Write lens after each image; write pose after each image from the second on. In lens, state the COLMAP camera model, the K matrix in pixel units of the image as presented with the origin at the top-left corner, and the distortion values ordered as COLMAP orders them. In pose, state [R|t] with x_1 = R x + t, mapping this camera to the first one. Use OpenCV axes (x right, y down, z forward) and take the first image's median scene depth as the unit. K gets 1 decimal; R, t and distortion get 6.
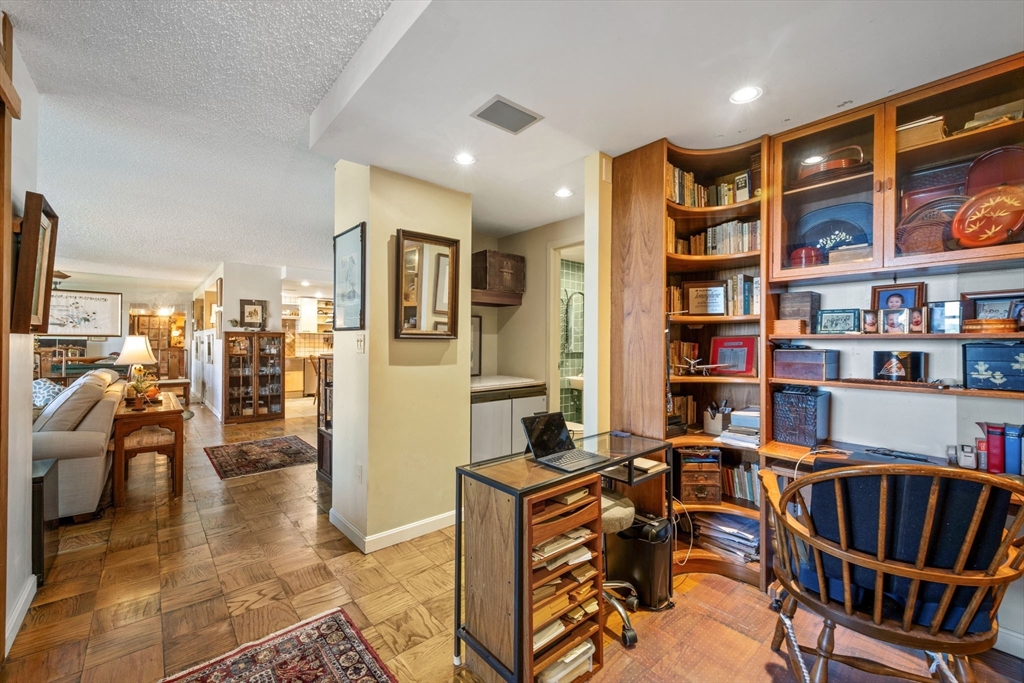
lens RADIAL K [[412.6, 0, 515.3], [0, 412.6, 342.0], [0, 0, 1]] dist [-0.003918, 0.000285]
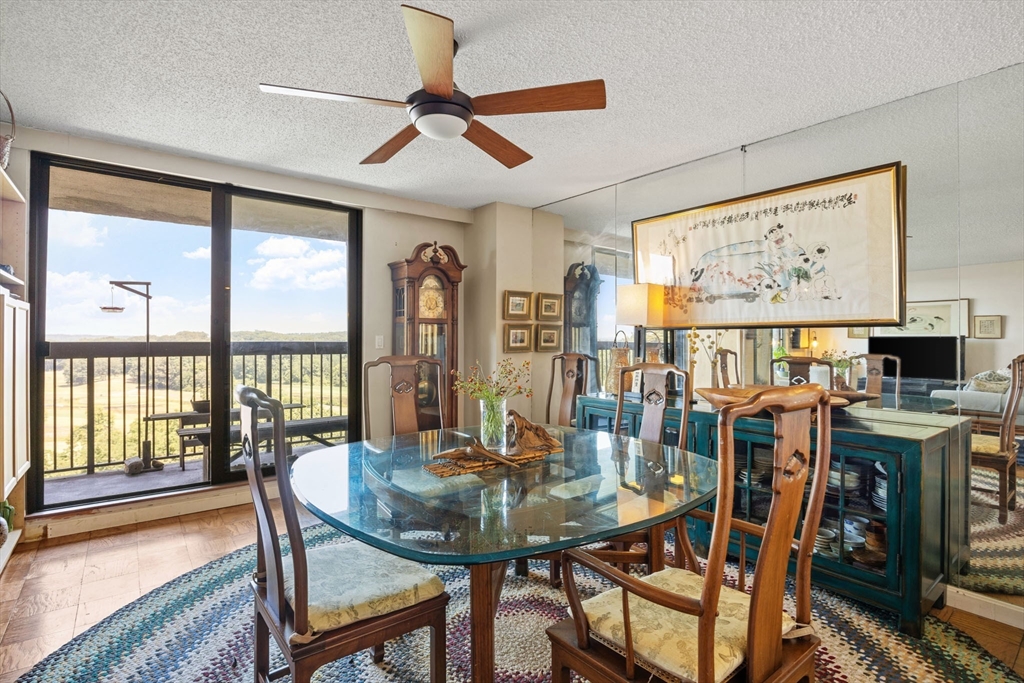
lens RADIAL K [[504.8, 0, 519.1], [0, 504.8, 333.9], [0, 0, 1]] dist [-0.005544, 0.000057]
pose [[-0.045063, -0.016747, -0.998844, -0.707884], [0.006222, 0.999835, -0.017044, -0.003259], [0.998965, -0.006983, -0.044951, 0.876393]]
